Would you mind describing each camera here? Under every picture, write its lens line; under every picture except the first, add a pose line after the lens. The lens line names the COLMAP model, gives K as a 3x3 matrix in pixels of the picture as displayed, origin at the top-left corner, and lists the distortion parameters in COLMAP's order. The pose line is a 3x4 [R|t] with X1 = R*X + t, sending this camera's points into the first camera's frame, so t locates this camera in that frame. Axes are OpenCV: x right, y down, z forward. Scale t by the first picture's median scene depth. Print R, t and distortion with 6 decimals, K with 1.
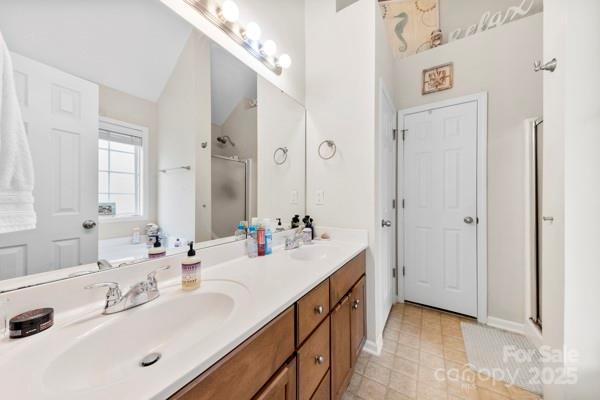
lens RADIAL K [[205.7, 0, 299.6], [0, 205.7, 198.7], [0, 0, 1]] dist [-0.000145, -0.000003]
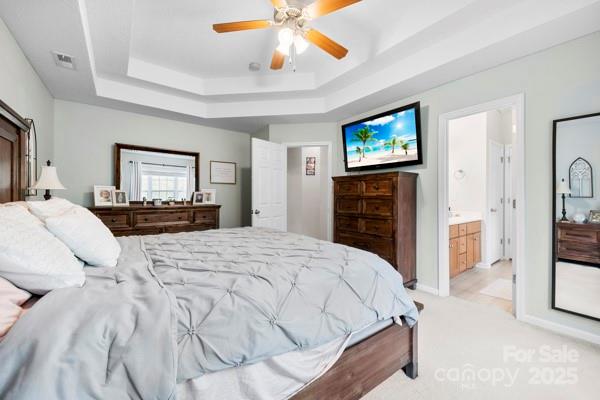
lens RADIAL K [[236.5, 0, 299.7], [0, 236.5, 199.5], [0, 0, 1]] dist [0.009085, -0.000325]
pose [[0.939816, 0.005282, -0.341641, -0.519079], [-0.004814, 0.999986, 0.002217, 0.021937], [0.341648, -0.000439, 0.939828, -1.686040]]
